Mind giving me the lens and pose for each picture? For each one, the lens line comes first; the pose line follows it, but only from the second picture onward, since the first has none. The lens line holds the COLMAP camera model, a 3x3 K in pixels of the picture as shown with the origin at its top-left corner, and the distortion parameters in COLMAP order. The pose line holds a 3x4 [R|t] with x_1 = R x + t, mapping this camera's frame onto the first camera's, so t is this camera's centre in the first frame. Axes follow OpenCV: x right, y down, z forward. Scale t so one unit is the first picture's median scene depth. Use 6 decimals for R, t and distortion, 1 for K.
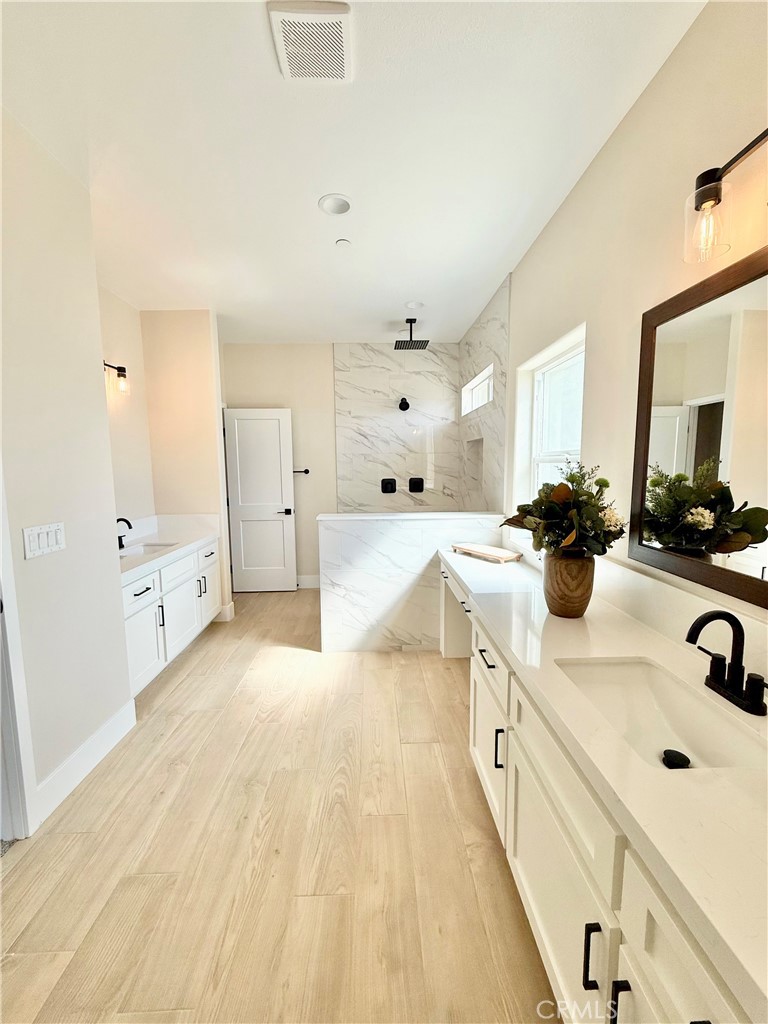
lens RADIAL K [[409.0, 0, 386.4], [0, 409.0, 510.1], [0, 0, 1]] dist [0.000560, -0.000122]
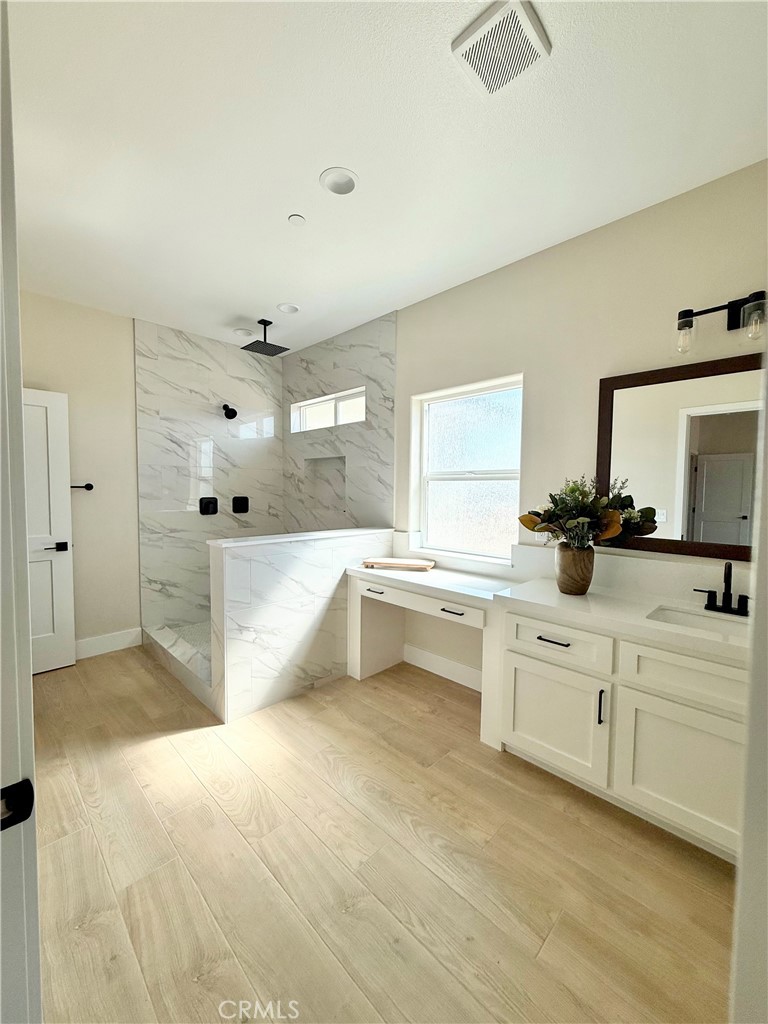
lens RADIAL K [[409.0, 0, 384.8], [0, 409.0, 509.9], [0, 0, 1]] dist [0.000560, -0.000122]
pose [[0.729795, -0.019982, 0.683374, -0.650222], [0.060310, 0.997557, -0.035239, -0.001241], [-0.681001, 0.066932, 0.729218, 0.323383]]
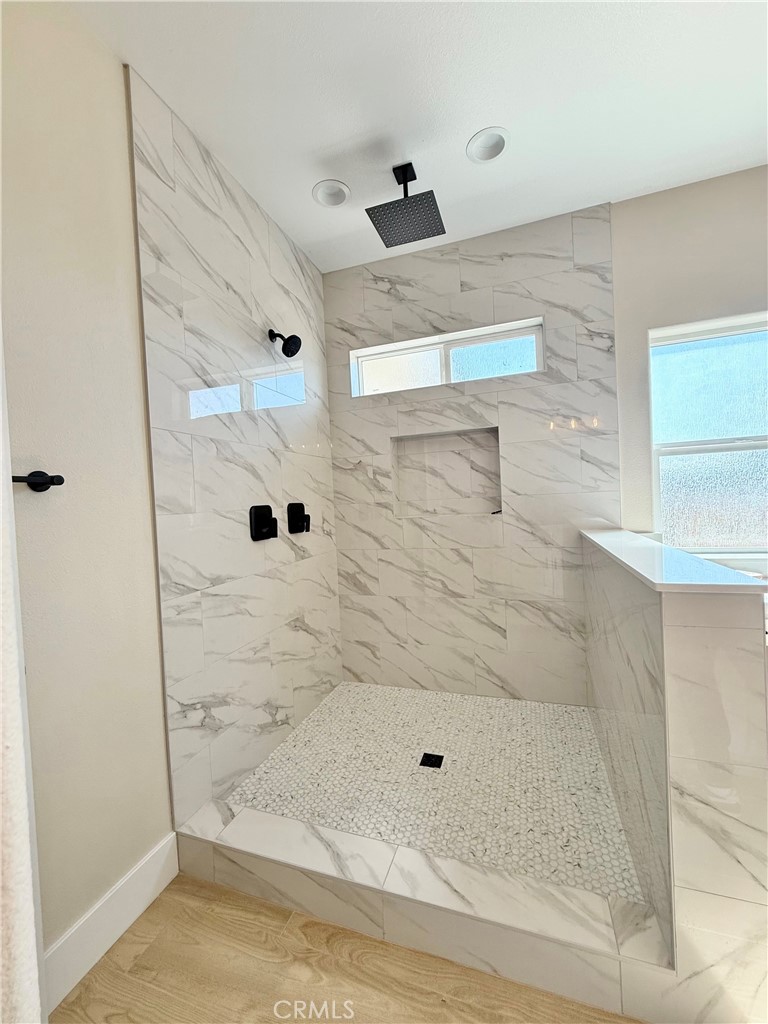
lens RADIAL K [[409.0, 0, 385.1], [0, 409.0, 509.0], [0, 0, 1]] dist [0.000560, -0.000122]
pose [[0.355429, -0.028320, 0.934274, -0.732050], [0.149264, 0.988433, -0.026823, -0.092893], [-0.922708, 0.148988, 0.355546, 1.577332]]
